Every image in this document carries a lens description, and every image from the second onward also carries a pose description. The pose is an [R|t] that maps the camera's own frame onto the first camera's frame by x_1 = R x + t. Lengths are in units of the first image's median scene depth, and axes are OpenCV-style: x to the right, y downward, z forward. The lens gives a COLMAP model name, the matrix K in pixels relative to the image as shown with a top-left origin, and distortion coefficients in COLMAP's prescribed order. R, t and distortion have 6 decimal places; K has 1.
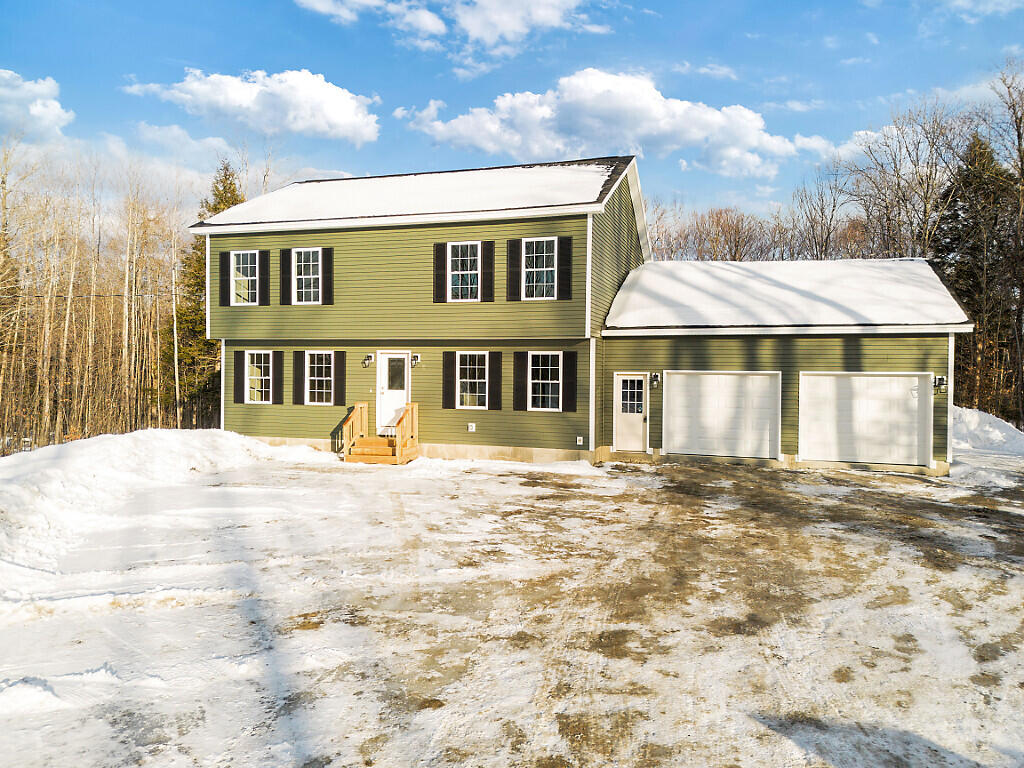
lens RADIAL K [[750.2, 0, 500.7], [0, 750.2, 396.3], [0, 0, 1]] dist [0.060453, -0.041286]
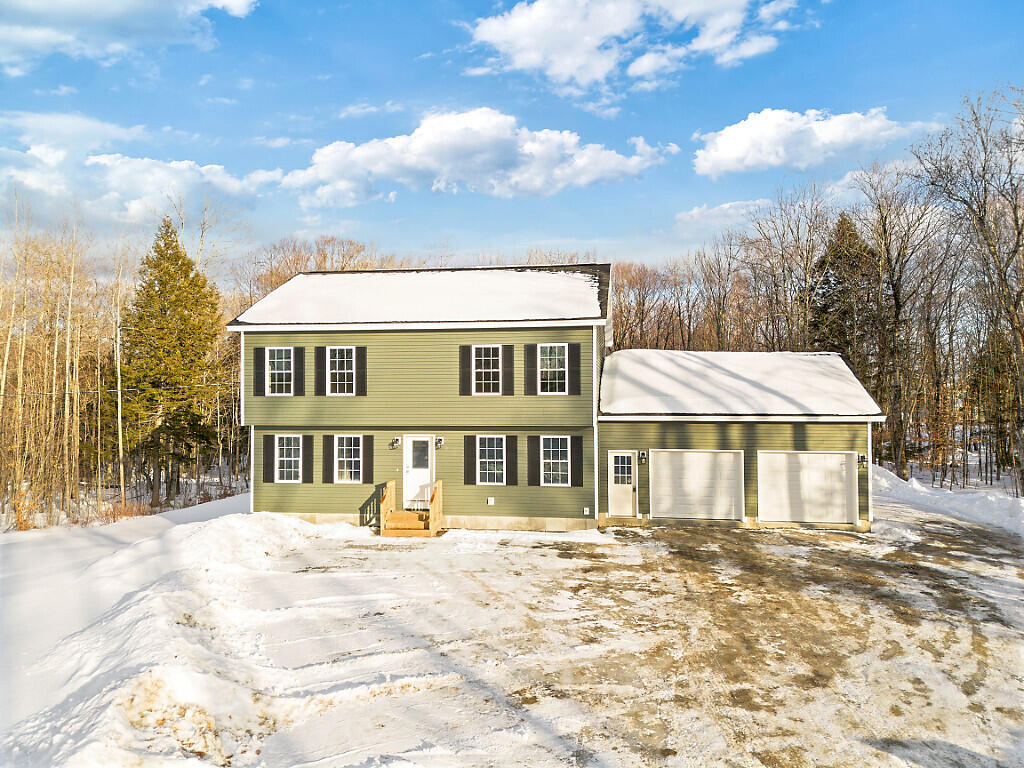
lens RADIAL K [[750.2, 0, 506.7], [0, 750.2, 378.0], [0, 0, 1]] dist [0.060453, -0.041286]
pose [[0.987522, -0.010203, 0.157149, -0.209439], [0.018895, 0.998367, -0.053915, -0.091395], [-0.156343, 0.056211, 0.986102, -0.172991]]
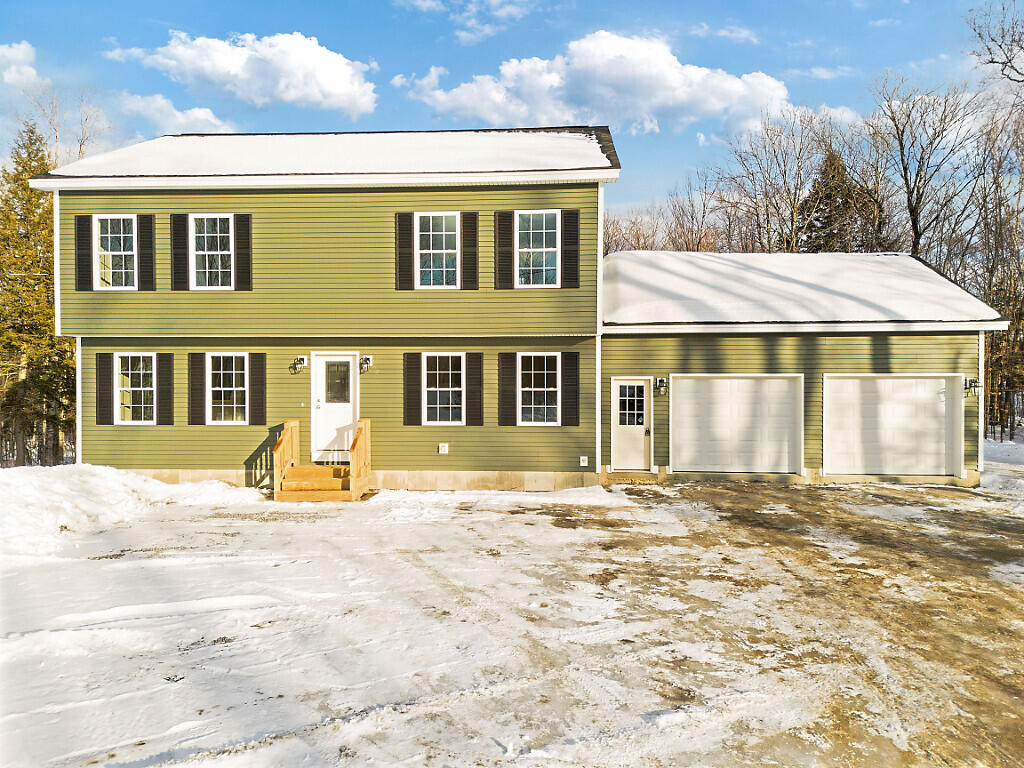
lens RADIAL K [[750.2, 0, 514.3], [0, 750.2, 388.3], [0, 0, 1]] dist [0.060453, -0.041286]
pose [[0.970325, -0.014131, 0.241390, -0.167078], [0.018115, 0.999734, -0.014295, -0.009701], [-0.241124, 0.018244, 0.970323, 0.230378]]
